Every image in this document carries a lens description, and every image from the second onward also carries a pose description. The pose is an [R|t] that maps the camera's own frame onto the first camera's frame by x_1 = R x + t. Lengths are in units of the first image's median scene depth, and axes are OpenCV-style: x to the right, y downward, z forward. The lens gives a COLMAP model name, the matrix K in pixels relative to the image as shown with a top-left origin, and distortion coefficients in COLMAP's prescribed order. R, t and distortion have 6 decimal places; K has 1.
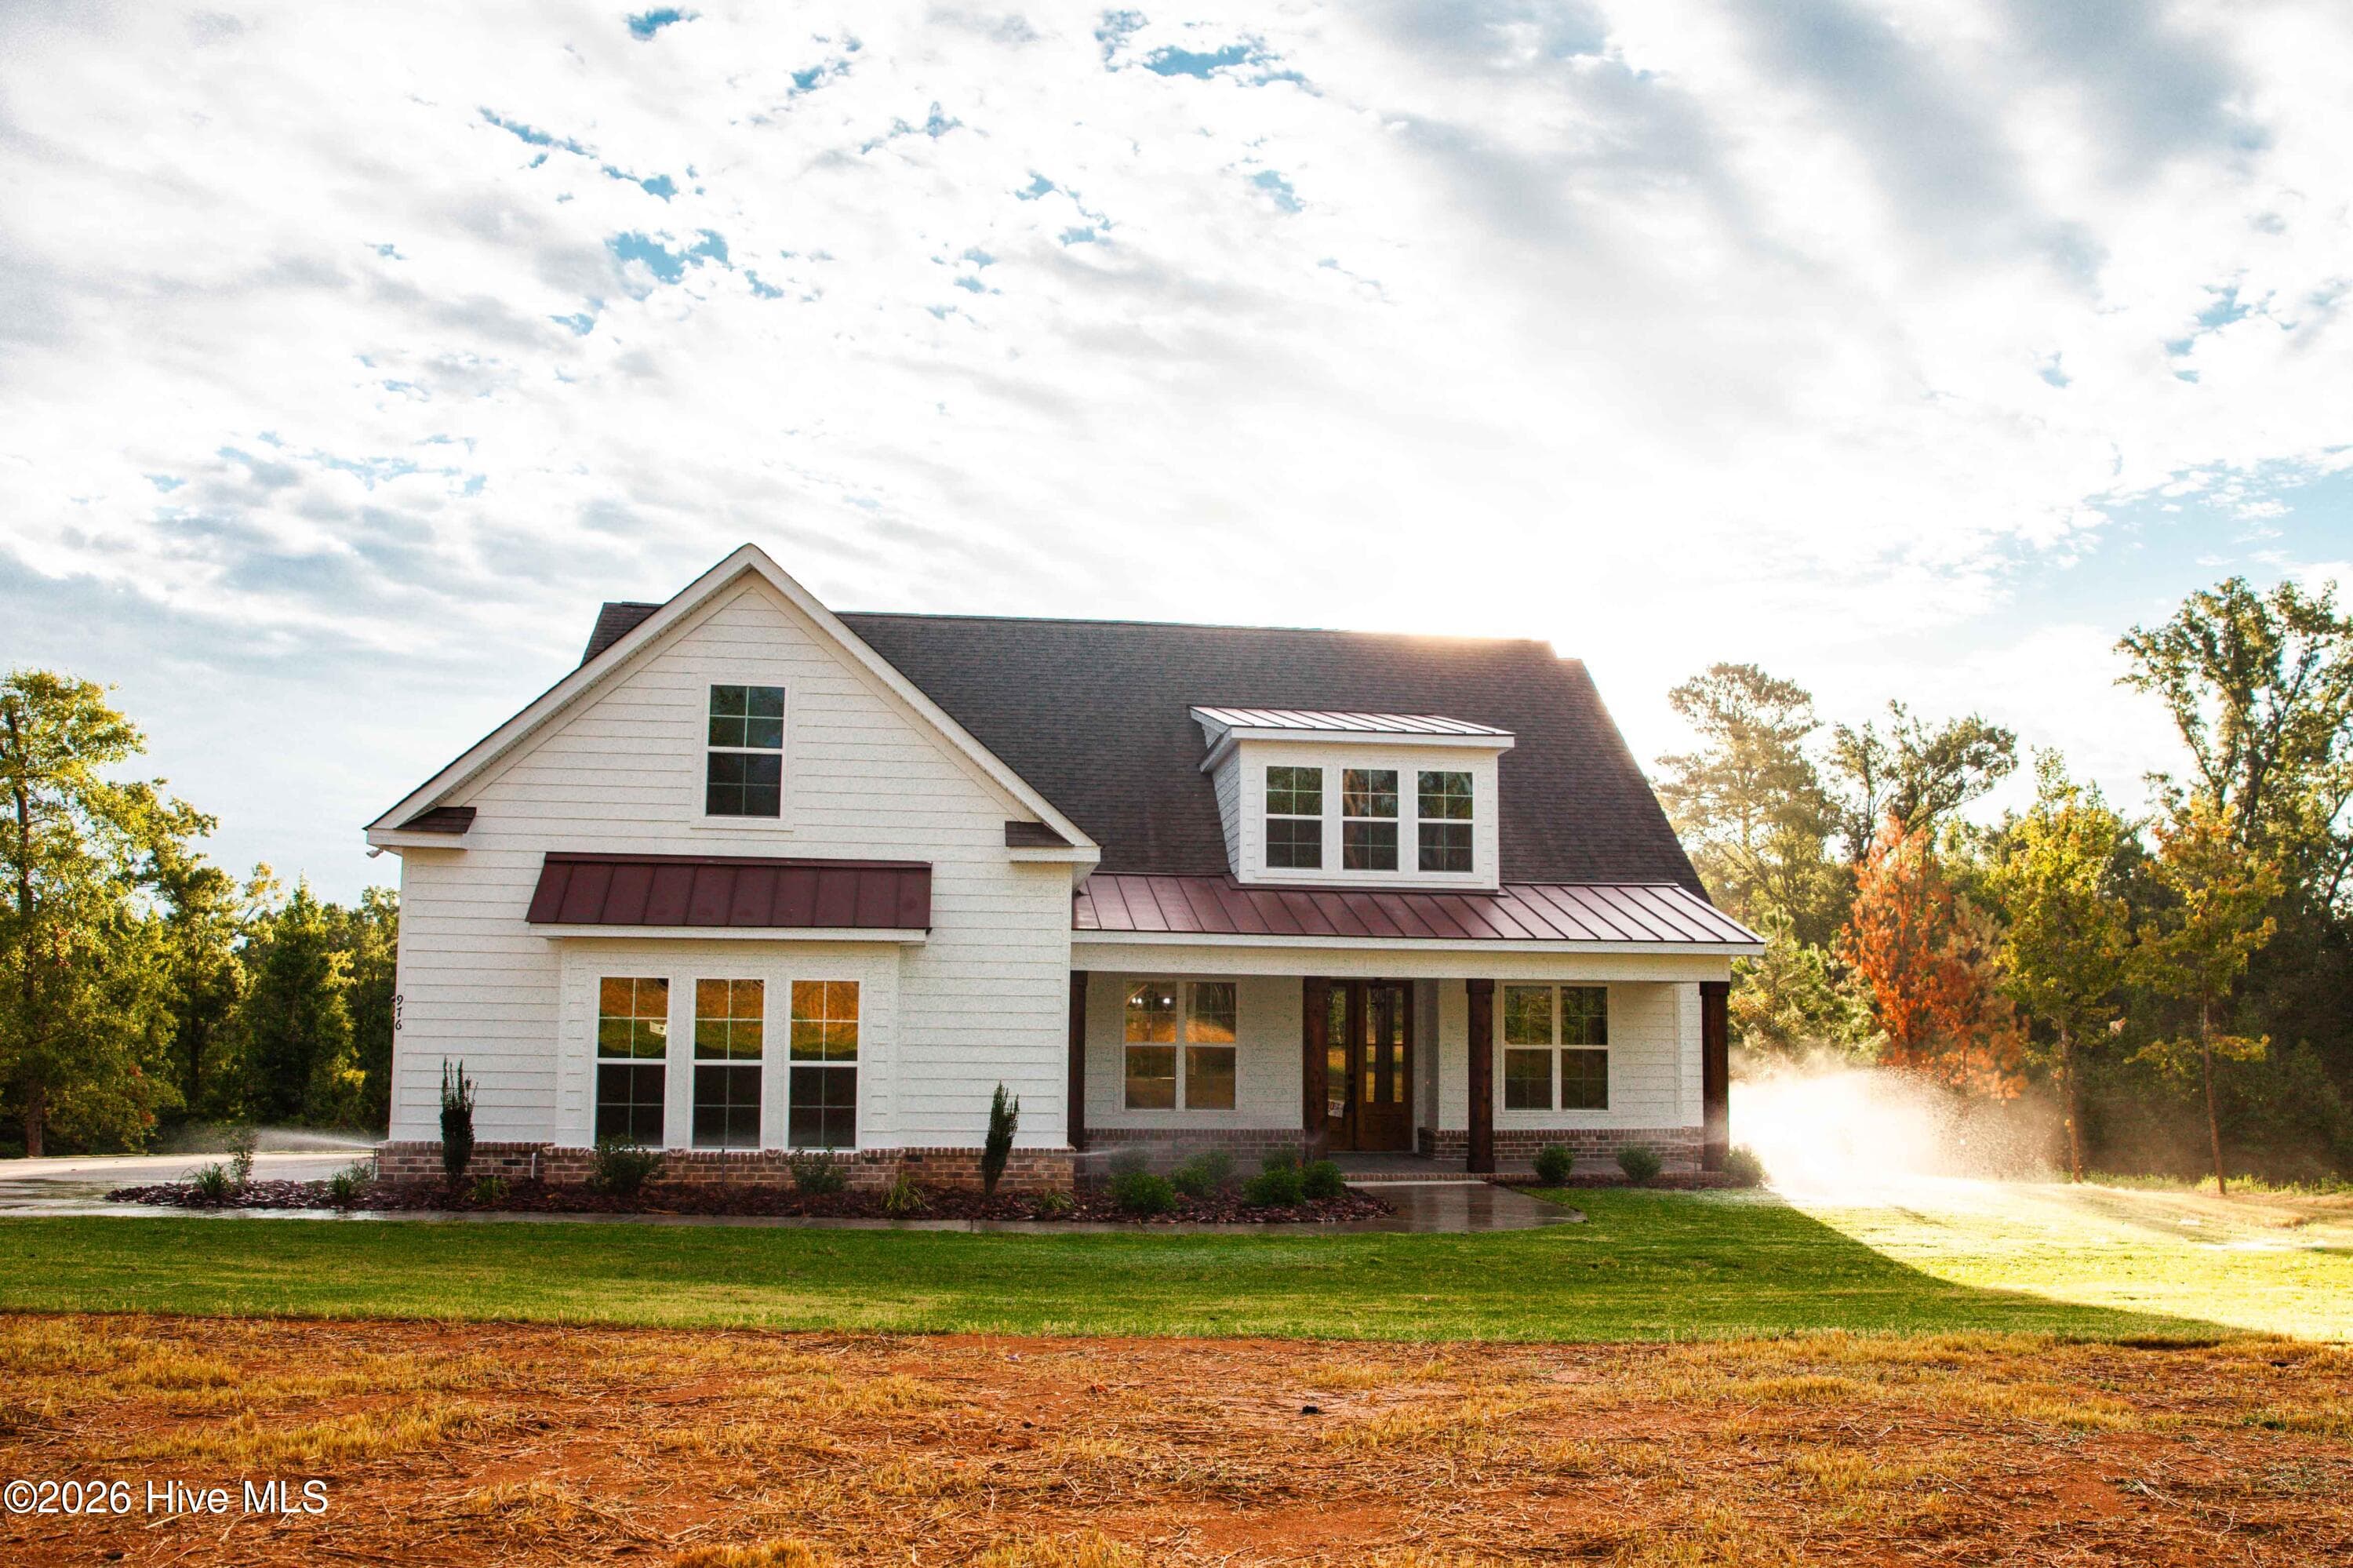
lens RADIAL K [[1853.0, 0, 1200.1], [0, 1853.0, 860.0], [0, 0, 1]] dist [-0.052767, -0.006491]
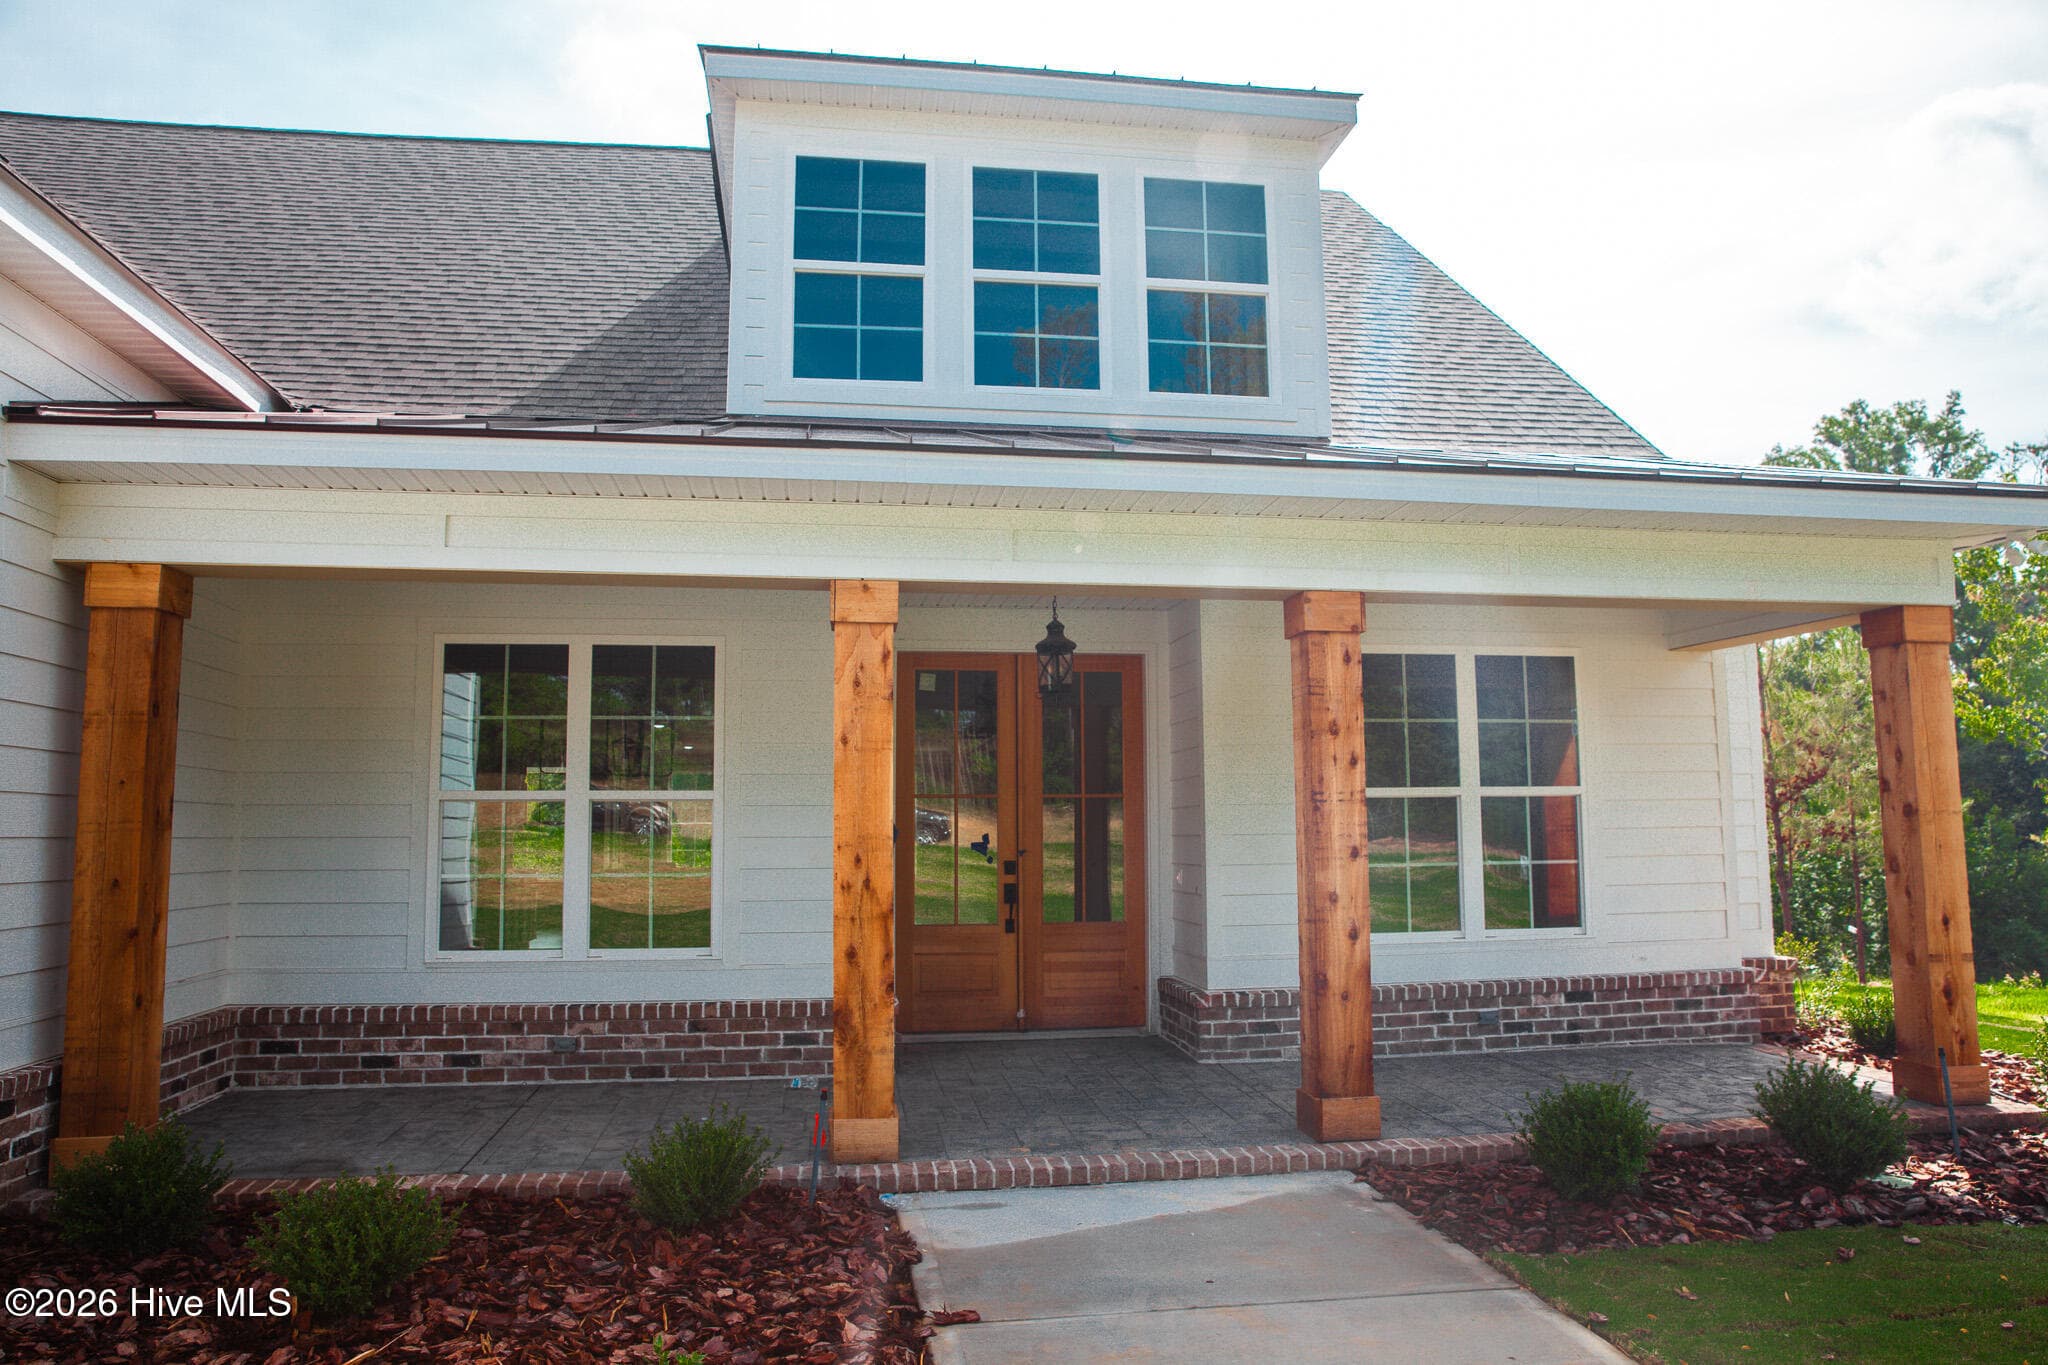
lens RADIAL K [[1374.9, 0, 1018.8], [0, 1374.9, 687.1], [0, 0, 1]] dist [-0.090634, 0.045423]
pose [[0.999662, -0.016382, 0.020211, 0.080254], [0.016518, 0.999842, -0.006557, 0.077536], [-0.020100, 0.006889, 0.999774, 0.684685]]
